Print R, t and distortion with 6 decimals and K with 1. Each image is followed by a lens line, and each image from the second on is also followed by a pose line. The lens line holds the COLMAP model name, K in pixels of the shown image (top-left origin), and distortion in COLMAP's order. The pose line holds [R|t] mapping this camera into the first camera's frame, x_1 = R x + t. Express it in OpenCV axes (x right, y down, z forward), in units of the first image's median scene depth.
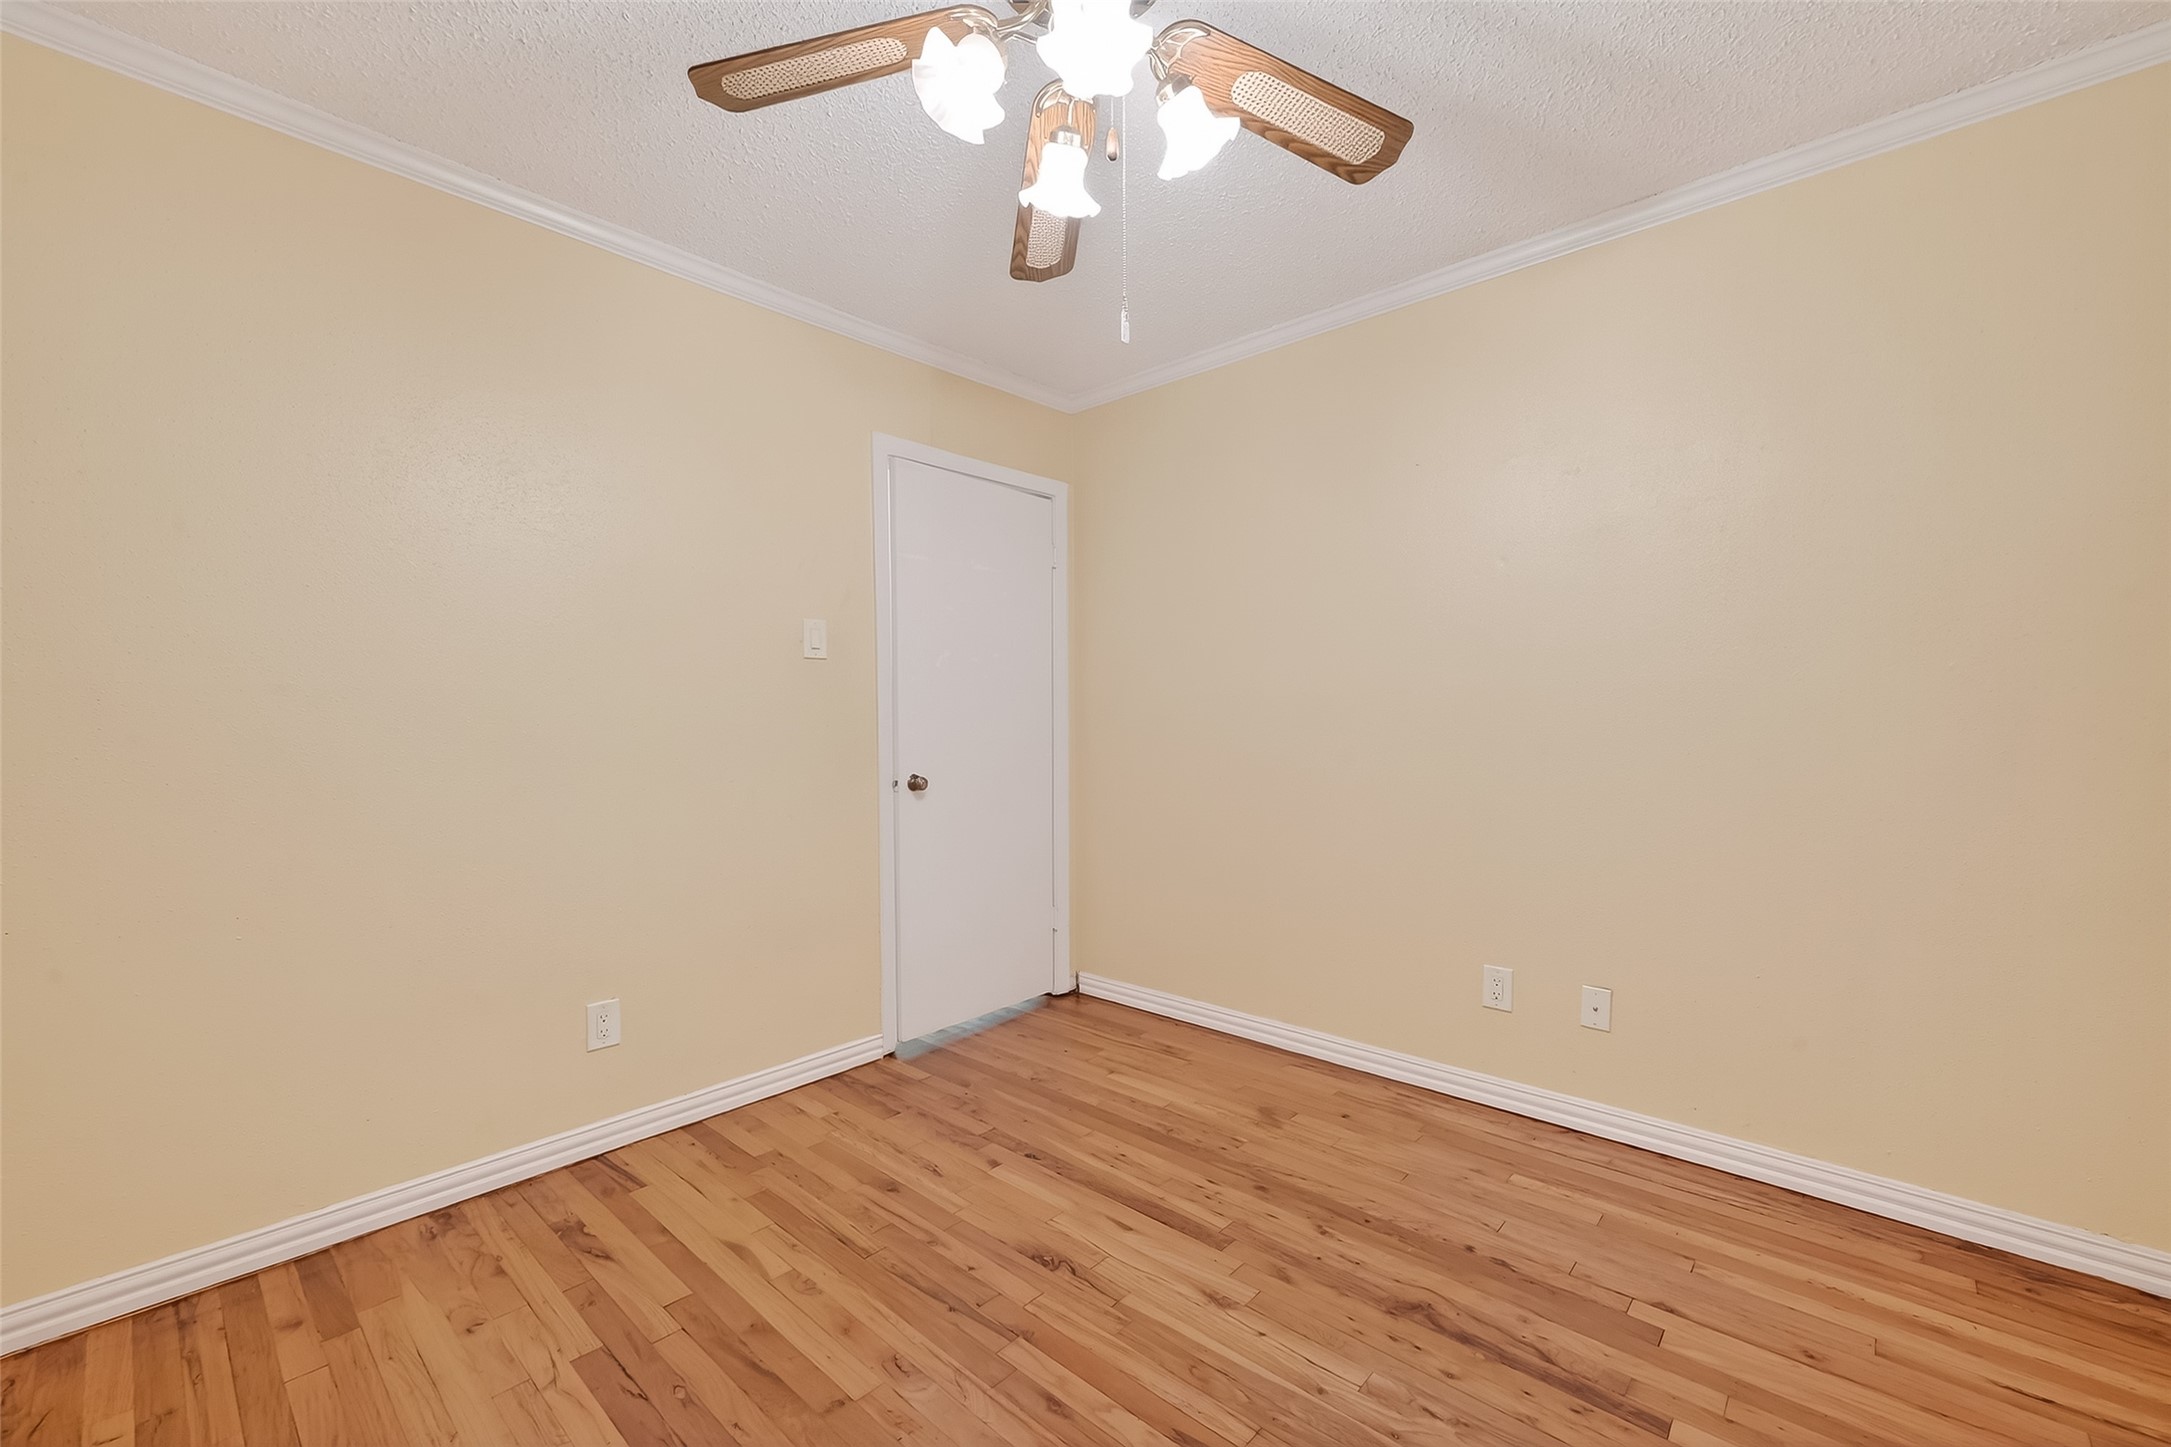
lens RADIAL K [[876.7, 0, 1087.6], [0, 876.7, 697.1], [0, 0, 1]] dist [0.000687, 0.000333]
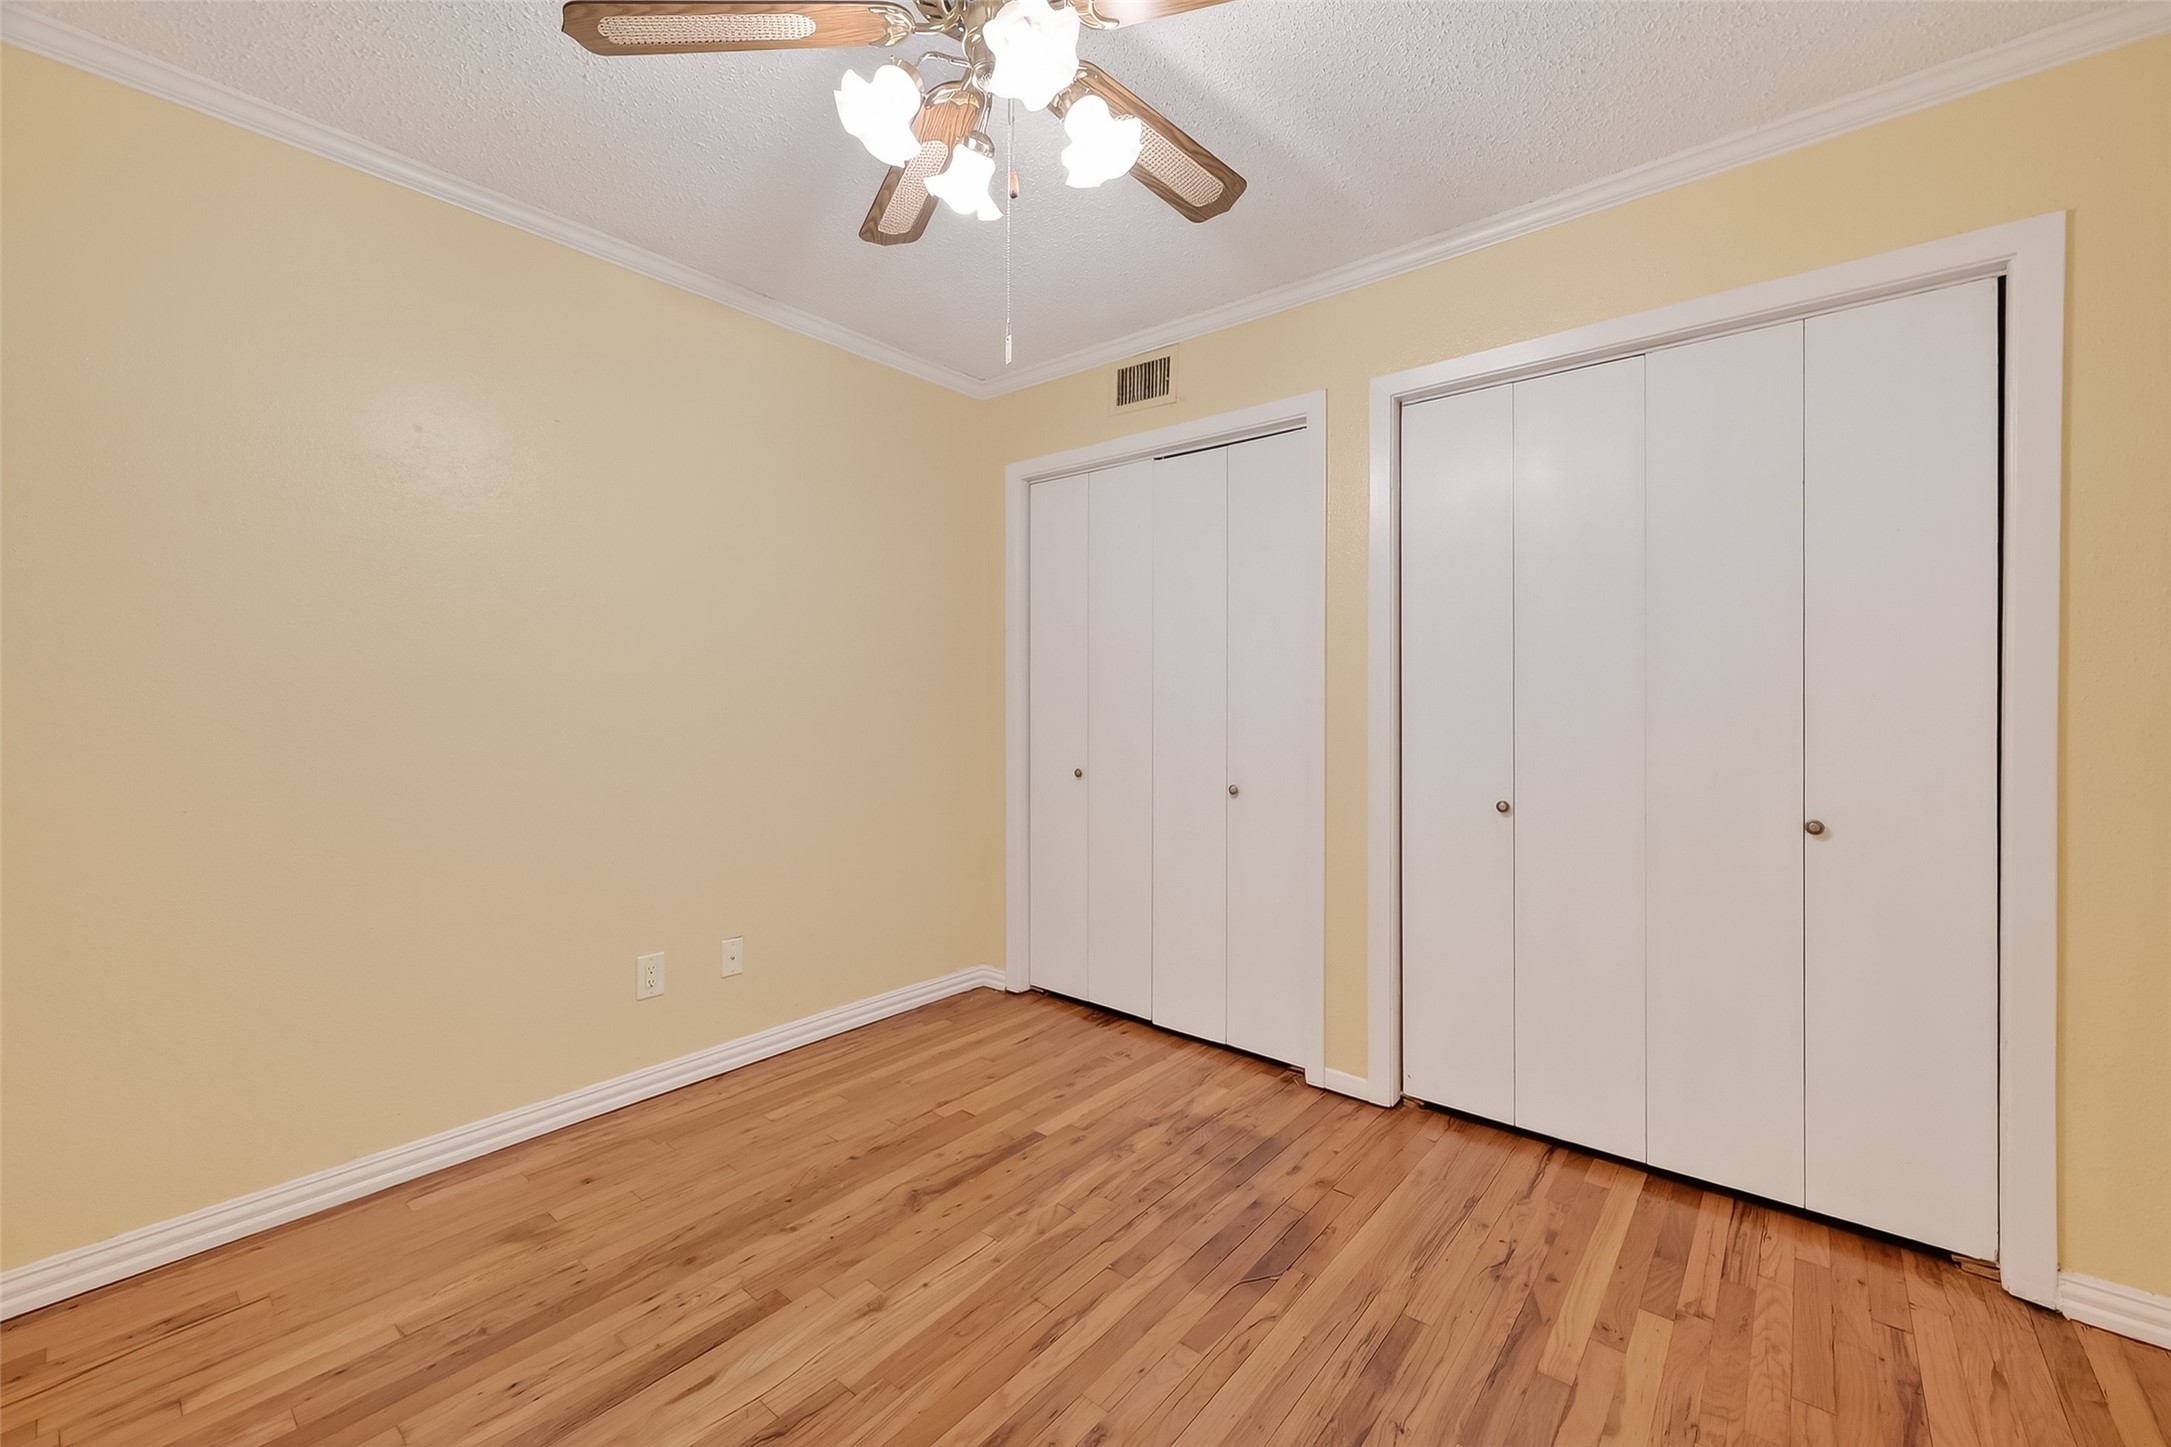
lens RADIAL K [[876.7, 0, 1087.6], [0, 876.7, 697.1], [0, 0, 1]] dist [0.000687, 0.000333]
pose [[-0.042846, 0.009596, 0.999036, -0.740889], [-0.024636, 0.999640, -0.010658, 0.005379], [-0.998778, -0.025069, -0.042594, 0.711539]]
